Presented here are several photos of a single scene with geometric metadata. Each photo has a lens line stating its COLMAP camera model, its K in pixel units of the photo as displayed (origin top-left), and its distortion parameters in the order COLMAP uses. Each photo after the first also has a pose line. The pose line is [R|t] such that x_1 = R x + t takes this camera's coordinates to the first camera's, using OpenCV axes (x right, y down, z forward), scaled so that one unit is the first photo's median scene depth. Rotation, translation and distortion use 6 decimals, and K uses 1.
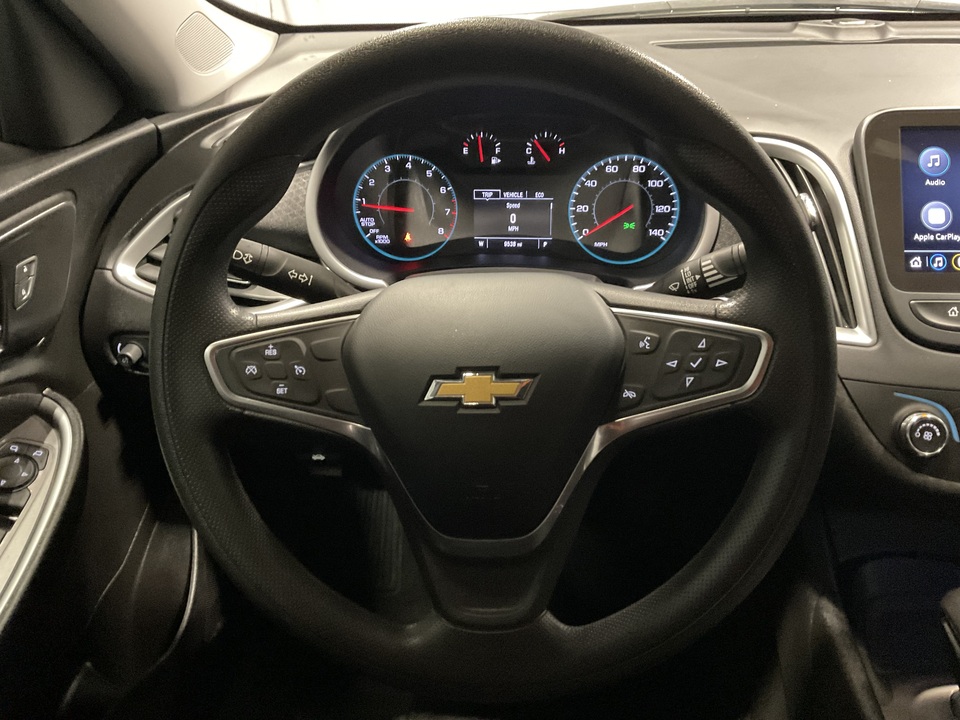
lens RADIAL K [[801.4, 0, 480.0], [0, 801.4, 360.0], [0, 0, 1]] dist [0.095189, -0.161961]
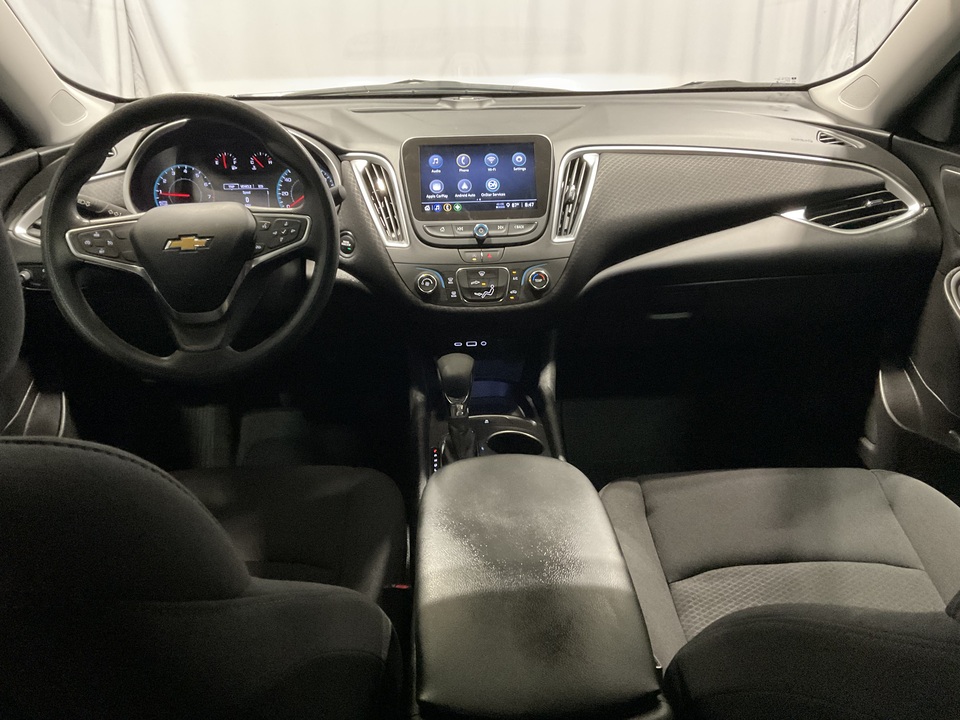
lens RADIAL K [[801.4, 0, 480.0], [0, 801.4, 360.0], [0, 0, 1]] dist [0.095189, -0.161961]
pose [[0.989879, -0.042251, 0.135476, 0.370859], [0.053813, 0.995108, -0.082847, 0.452261], [-0.131313, 0.089299, 0.987311, -1.044944]]
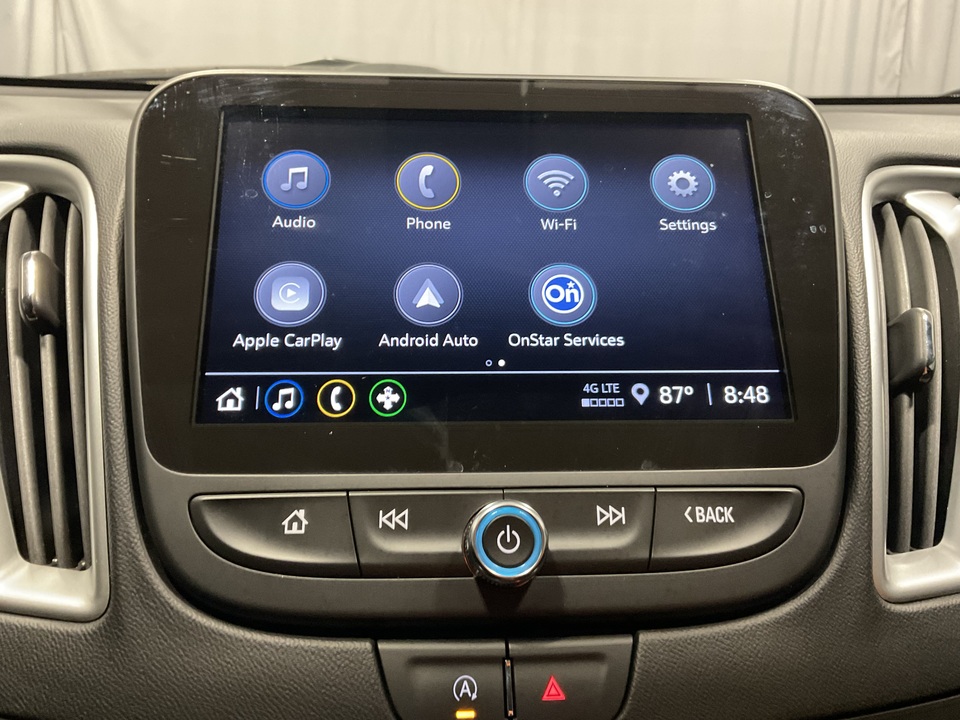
lens RADIAL K [[801.4, 0, 480.0], [0, 801.4, 360.0], [0, 0, 1]] dist [0.095189, -0.161961]
pose [[0.988086, 0.004158, 0.153848, 0.596148], [0.030145, 0.975043, -0.219960, -0.046012], [-0.150923, 0.221977, 0.963301, 0.580496]]
